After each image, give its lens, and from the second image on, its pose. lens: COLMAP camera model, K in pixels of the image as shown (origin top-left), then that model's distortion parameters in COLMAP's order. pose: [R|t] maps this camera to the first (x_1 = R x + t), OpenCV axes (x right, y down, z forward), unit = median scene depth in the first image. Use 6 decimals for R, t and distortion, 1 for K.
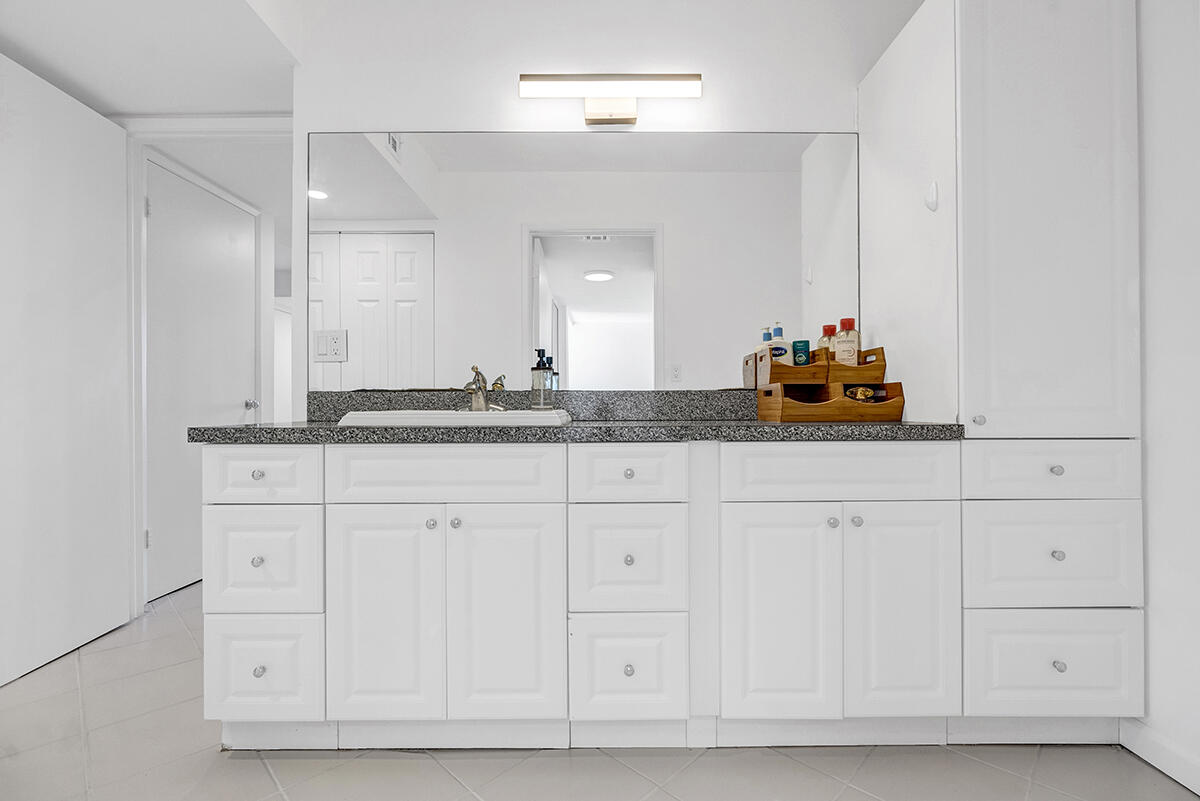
lens RADIAL K [[531.1, 0, 601.8], [0, 531.1, 415.8], [0, 0, 1]] dist [-0.003626, -0.000128]
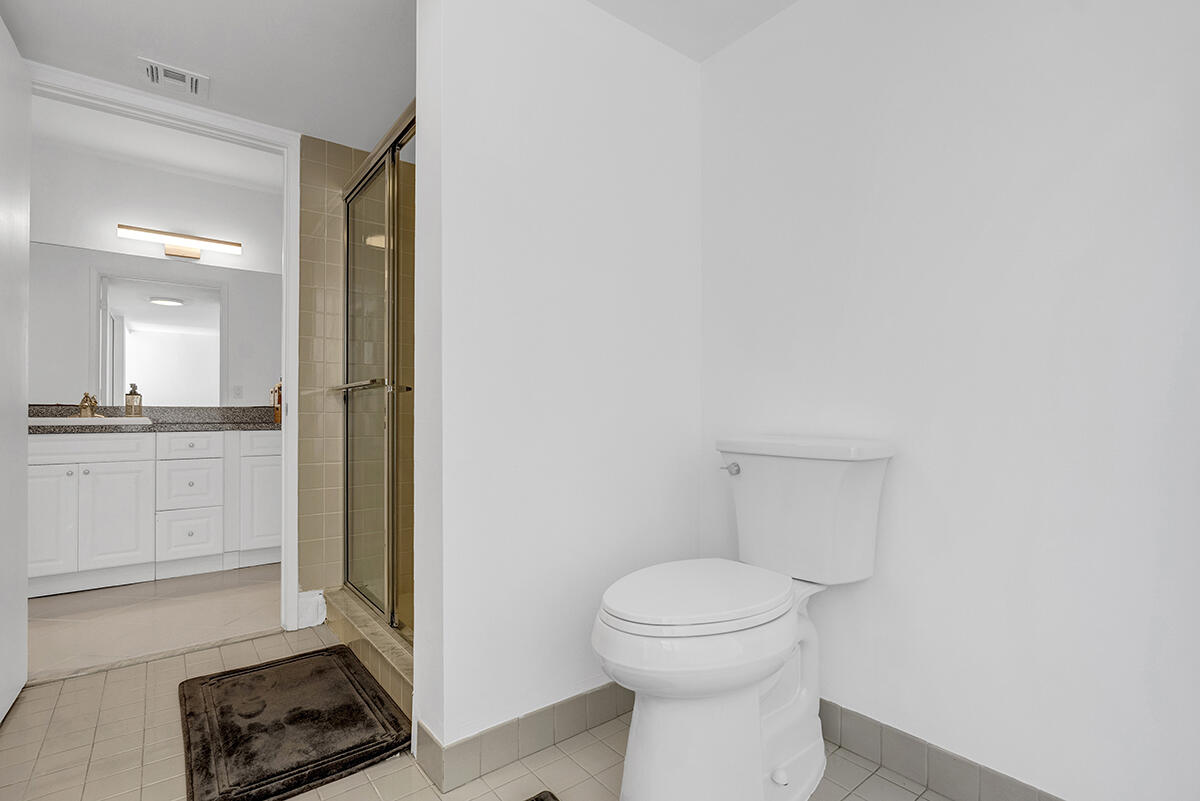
lens RADIAL K [[545.2, 0, 599.2], [0, 545.2, 403.4], [0, 0, 1]] dist [-0.005680, 0.000179]
pose [[0.777267, 0.013074, 0.629035, -0.045449], [0.012048, 0.999291, -0.035656, 0.027882], [-0.629055, 0.035293, 0.776559, -1.509193]]
